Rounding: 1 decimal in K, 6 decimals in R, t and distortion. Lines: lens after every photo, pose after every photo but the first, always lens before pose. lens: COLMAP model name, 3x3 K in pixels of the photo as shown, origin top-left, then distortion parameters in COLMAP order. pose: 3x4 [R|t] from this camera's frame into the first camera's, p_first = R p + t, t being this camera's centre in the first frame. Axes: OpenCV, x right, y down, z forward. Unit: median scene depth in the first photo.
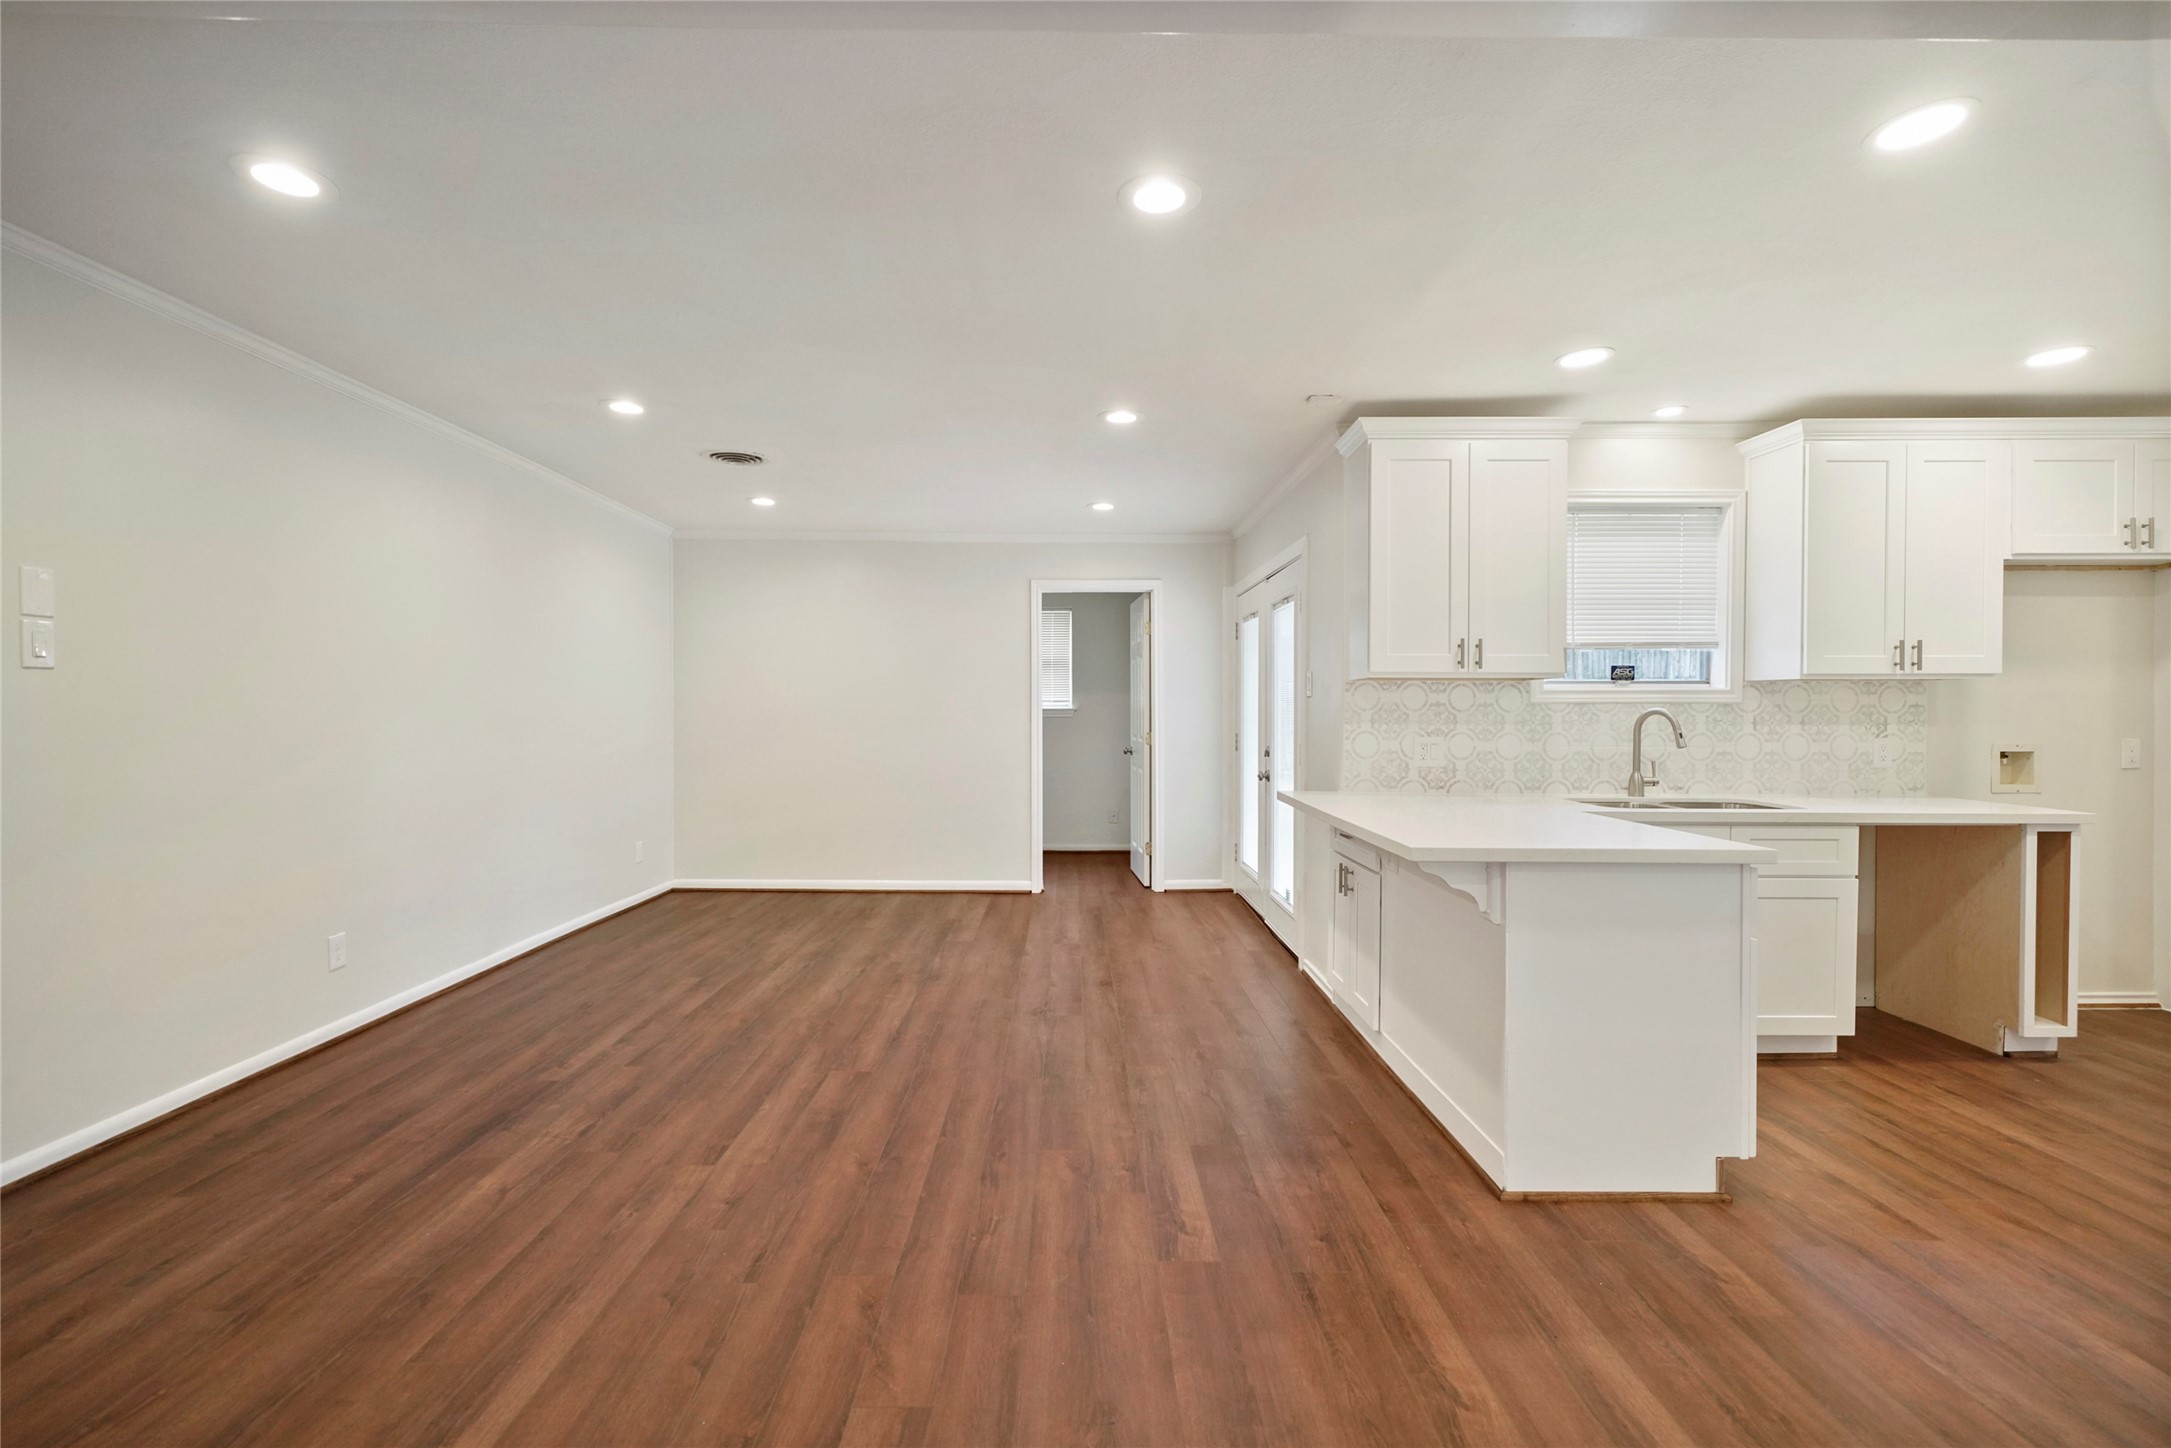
lens RADIAL K [[943.4, 0, 1070.2], [0, 943.4, 737.5], [0, 0, 1]] dist [-0.005201, 0.001376]
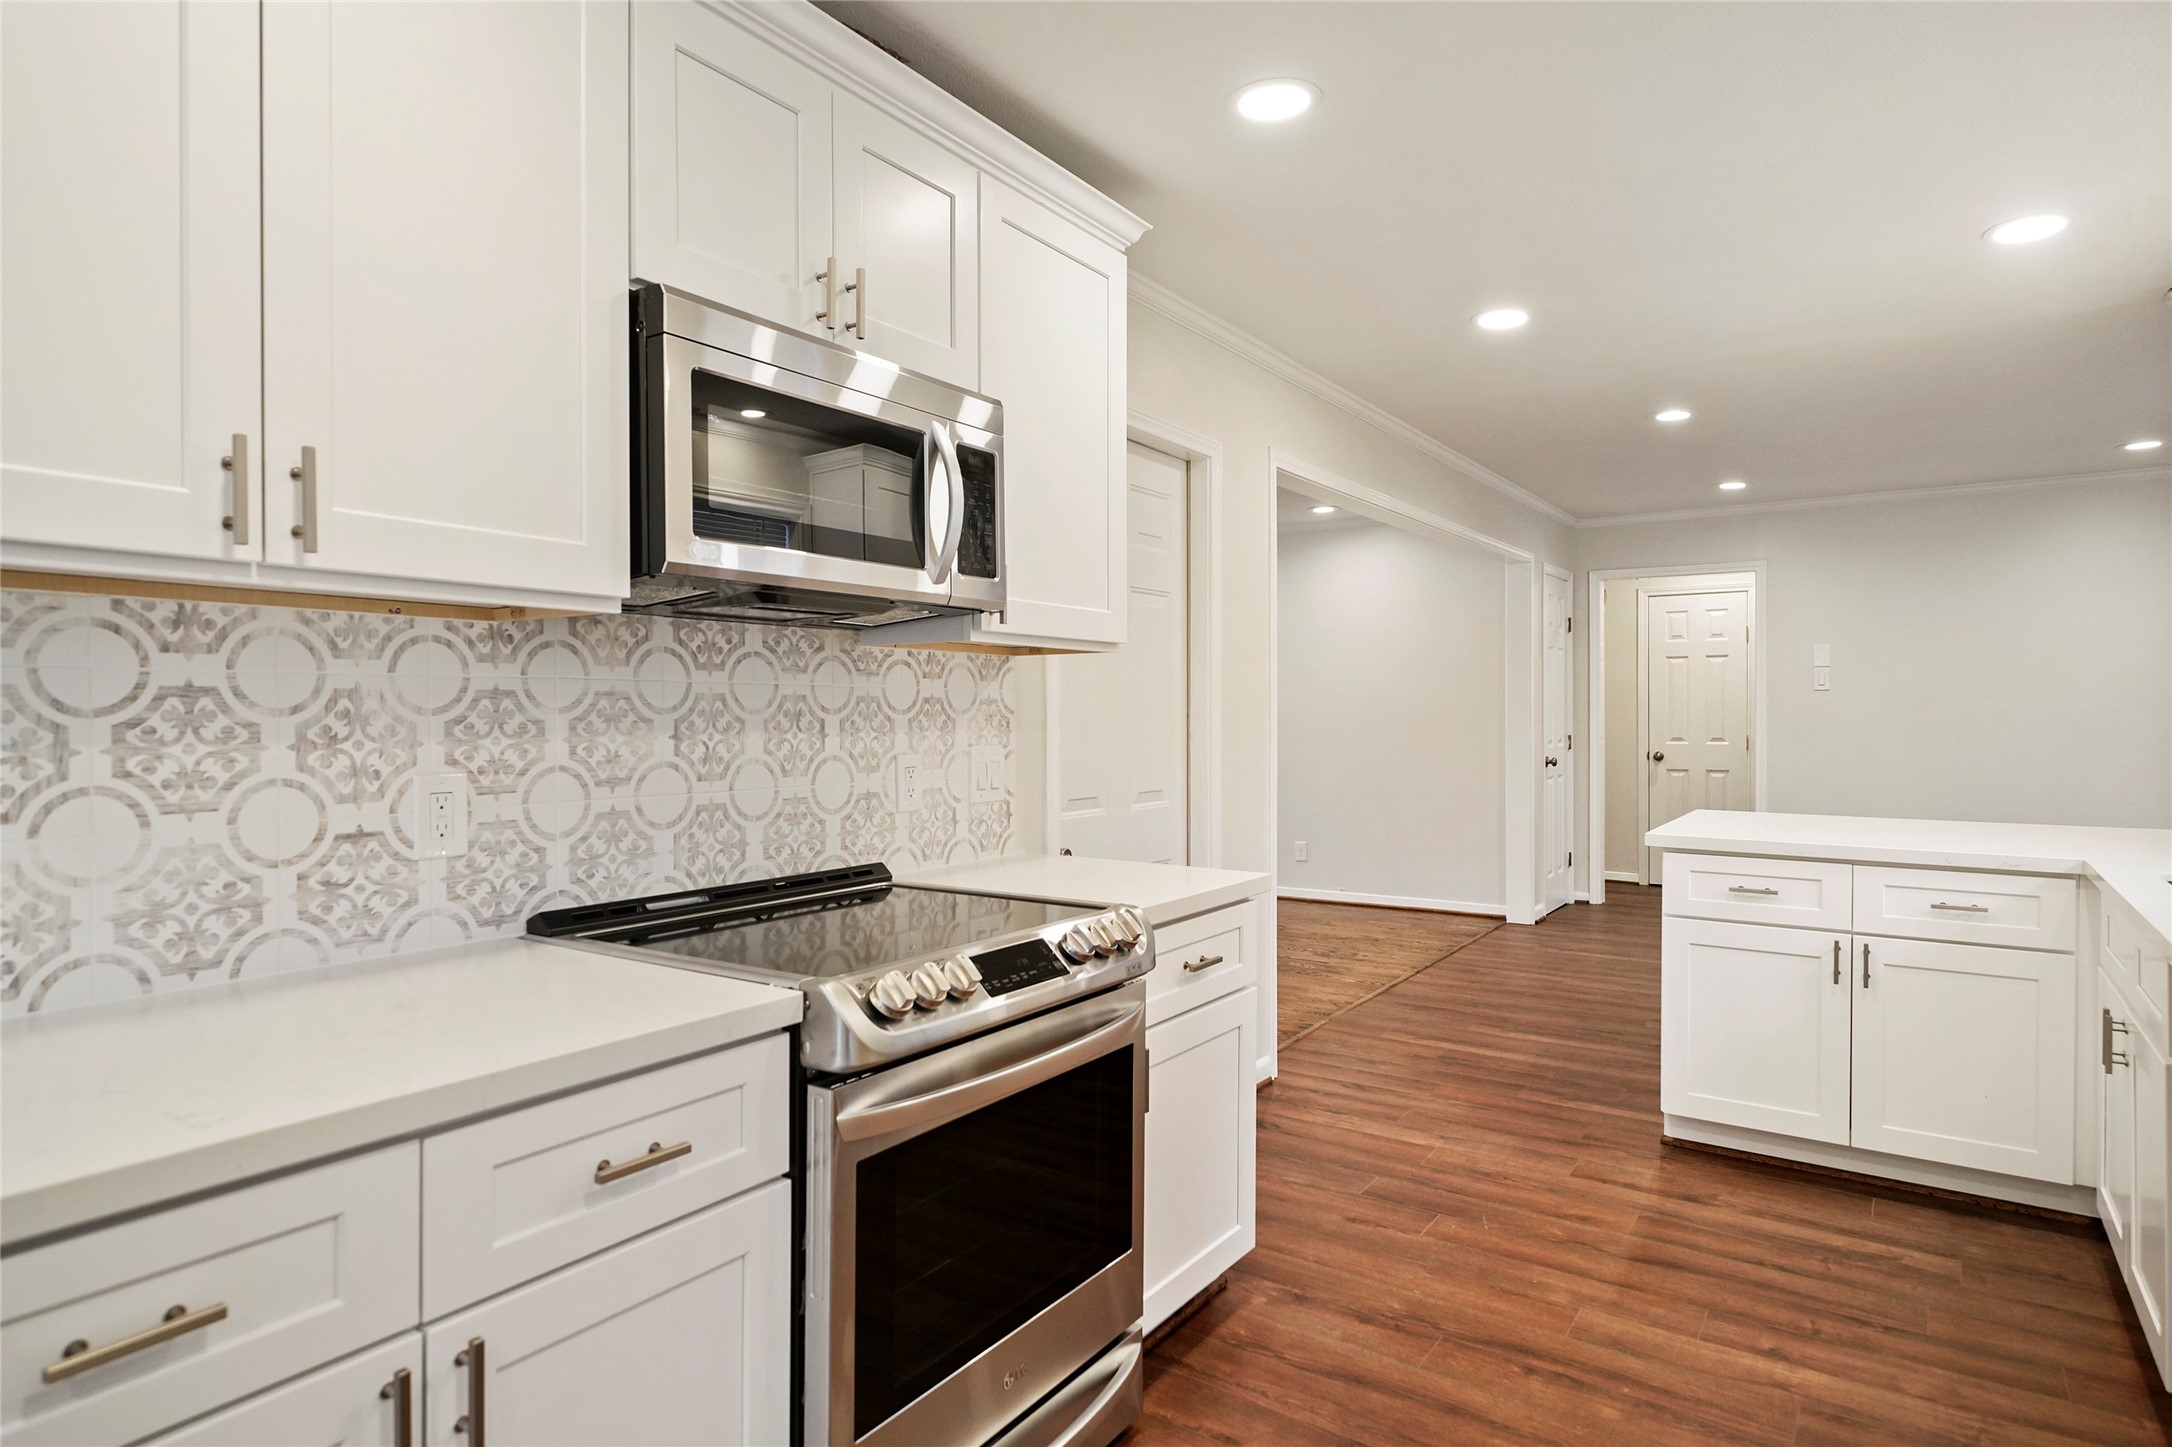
lens RADIAL K [[1215.4, 0, 1089.7], [0, 1215.4, 720.6], [0, 0, 1]] dist [0.002140, 0.000902]
pose [[-0.558455, 0.009272, -0.829483, 1.401864], [-0.015469, 0.999647, 0.021588, -0.025527], [0.829391, 0.024888, -0.558115, 0.748388]]
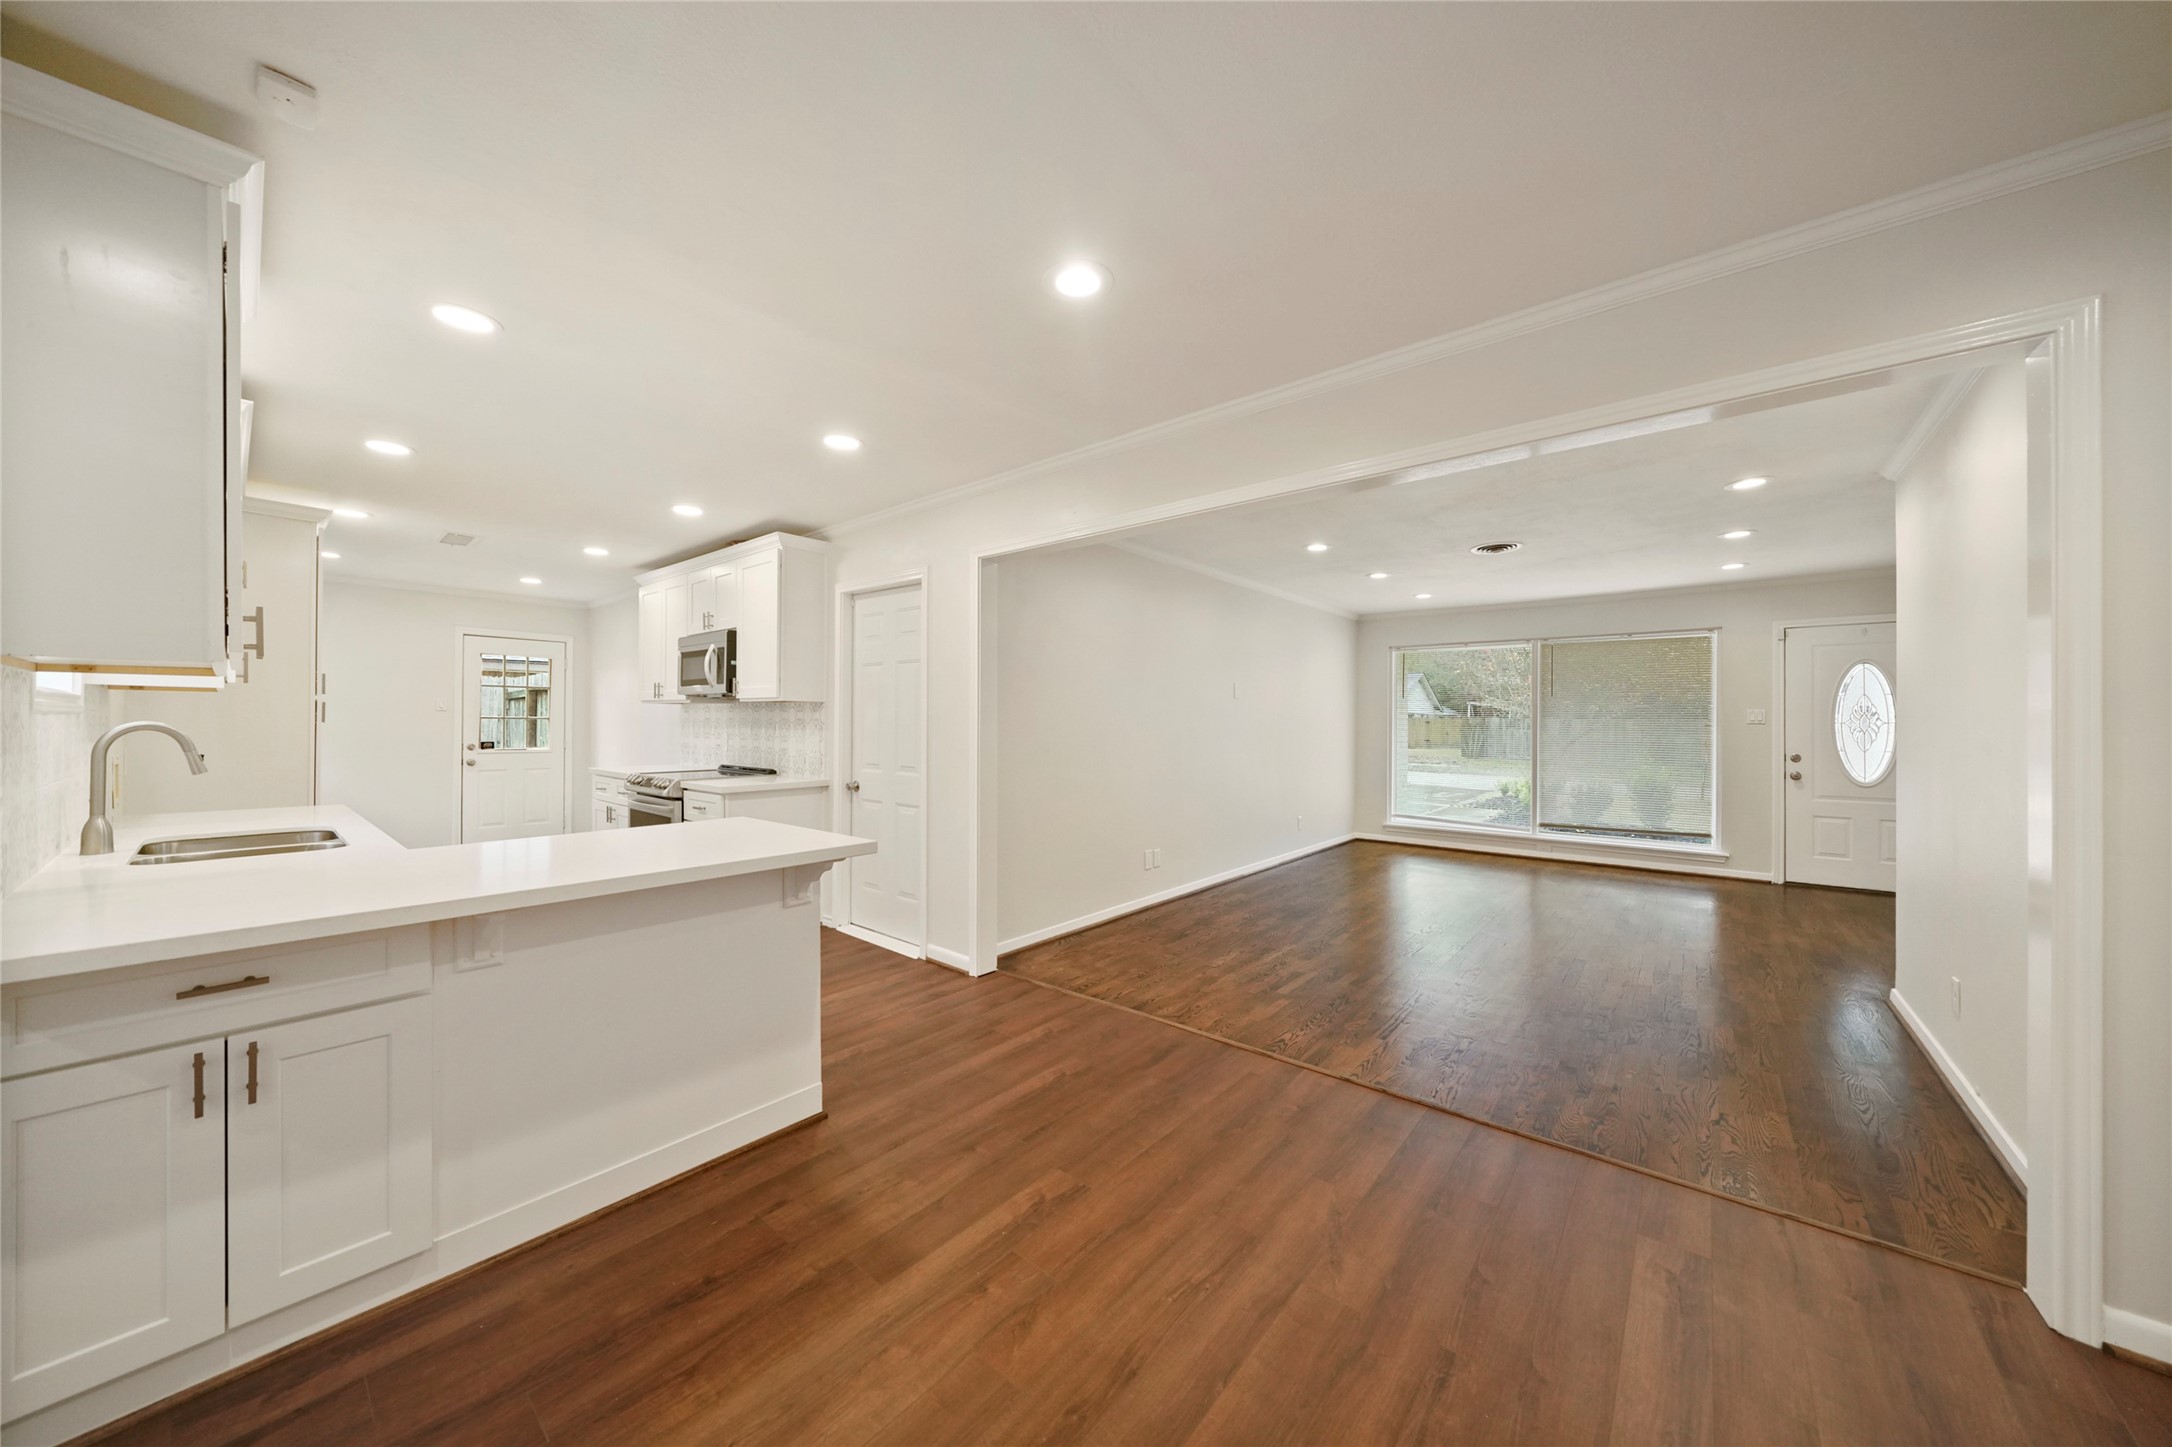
lens RADIAL K [[732.1, 0, 1088.0], [0, 732.1, 721.9], [0, 0, 1]] dist [-0.002130, -0.000404]
pose [[-0.763683, -0.005104, 0.645571, -0.273576], [0.012136, 0.999679, 0.022261, -0.038186], [-0.645477, 0.024835, -0.763376, 0.912686]]
